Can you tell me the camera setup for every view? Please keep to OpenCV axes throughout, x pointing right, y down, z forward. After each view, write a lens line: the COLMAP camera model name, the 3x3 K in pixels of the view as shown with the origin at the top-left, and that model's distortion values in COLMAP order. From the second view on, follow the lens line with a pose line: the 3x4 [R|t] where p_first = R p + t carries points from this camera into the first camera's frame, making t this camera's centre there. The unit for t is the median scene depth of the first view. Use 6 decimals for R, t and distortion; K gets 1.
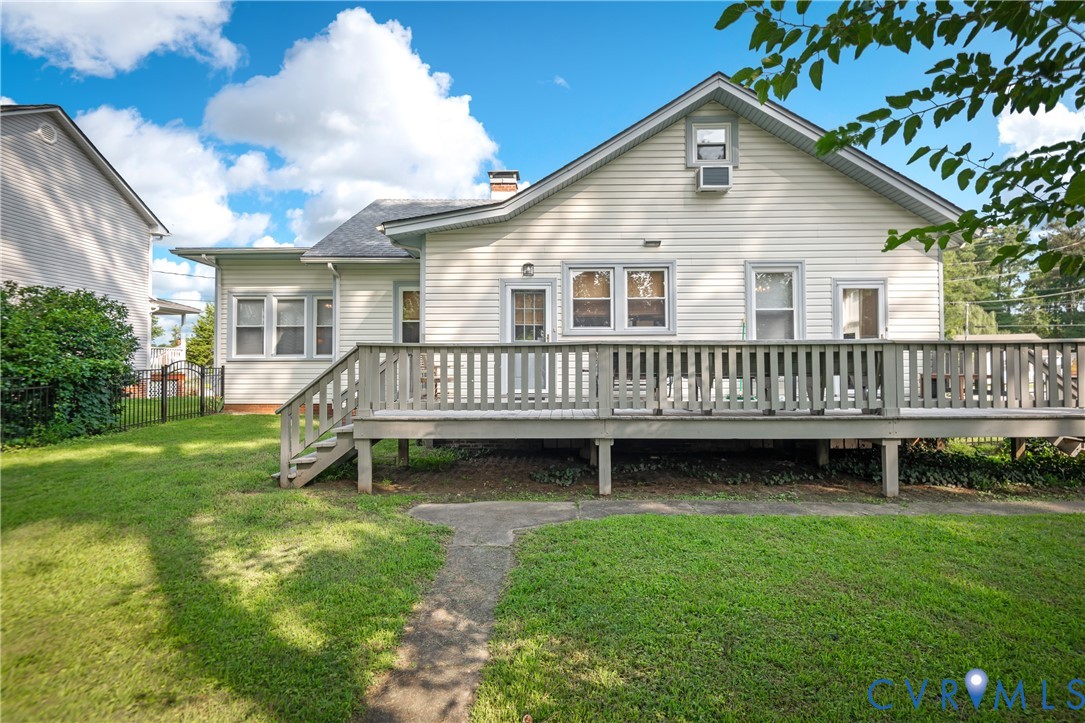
lens RADIAL K [[517.4, 0, 542.5], [0, 517.4, 361.5], [0, 0, 1]] dist [-0.001168, -0.000402]
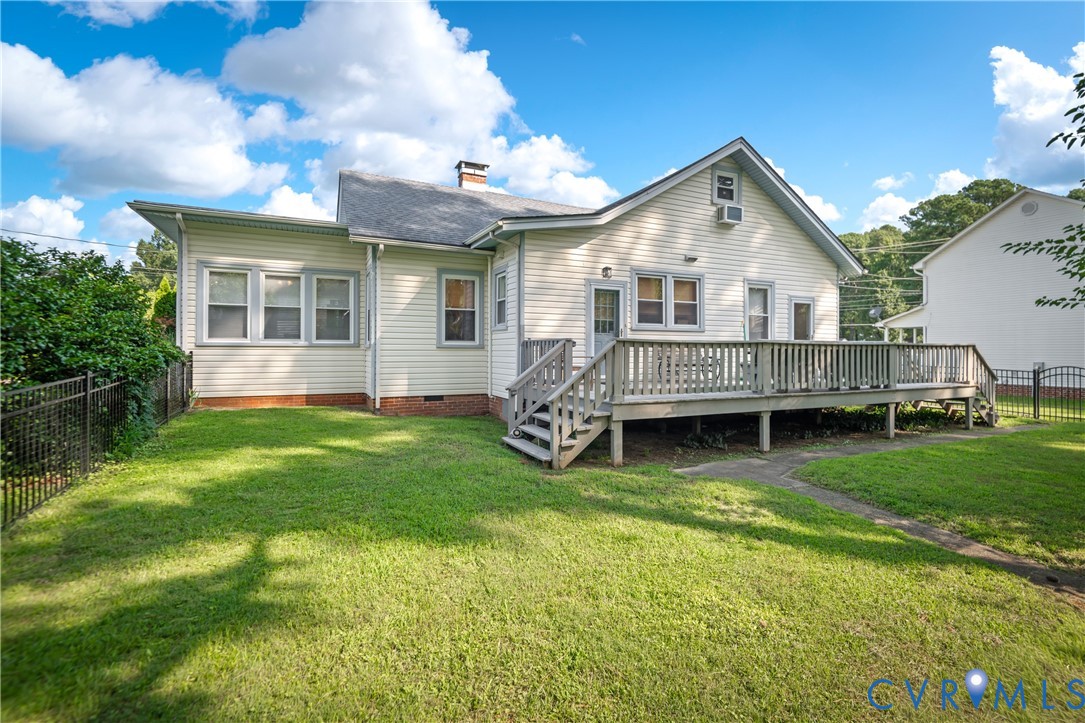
lens RADIAL K [[519.2, 0, 539.5], [0, 519.2, 349.7], [0, 0, 1]] dist [-0.000533, -0.001760]
pose [[0.891643, 0.008590, 0.452657, -0.689997], [-0.013163, 0.999889, 0.006953, -0.010373], [-0.452547, -0.012158, 0.891657, 0.030010]]
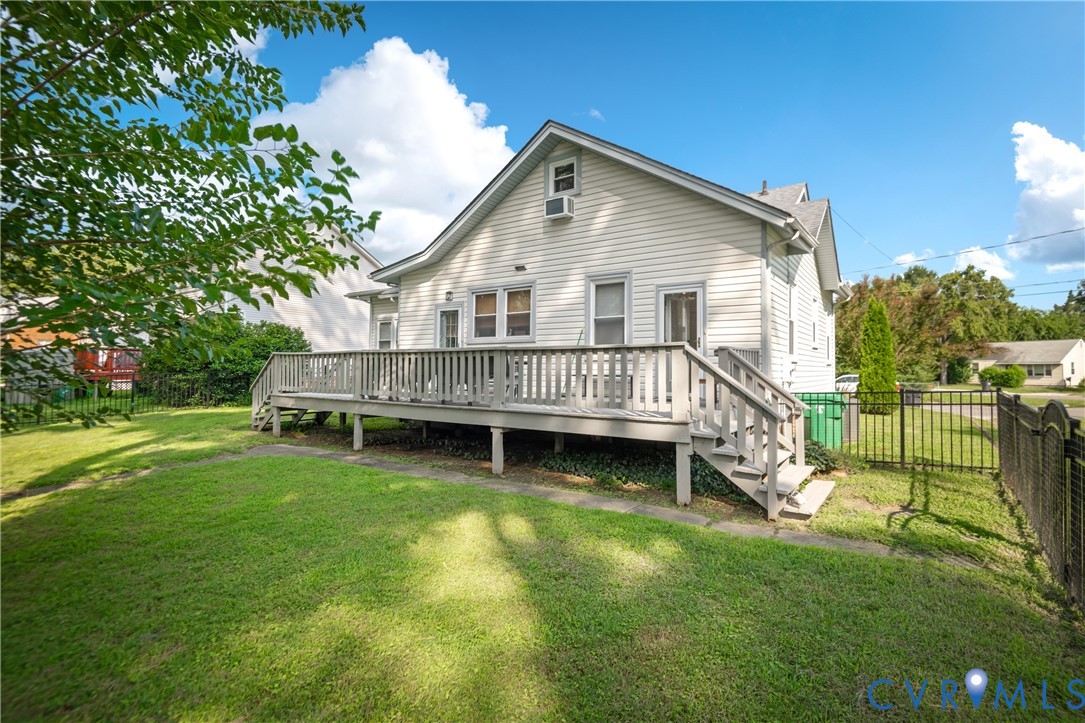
lens RADIAL K [[519.2, 0, 539.5], [0, 519.2, 349.7], [0, 0, 1]] dist [-0.000533, -0.001760]
pose [[0.824793, -0.010471, -0.565337, 0.937681], [-0.004985, 0.999655, -0.025787, -0.002978], [0.565412, 0.024087, 0.824457, 0.015197]]
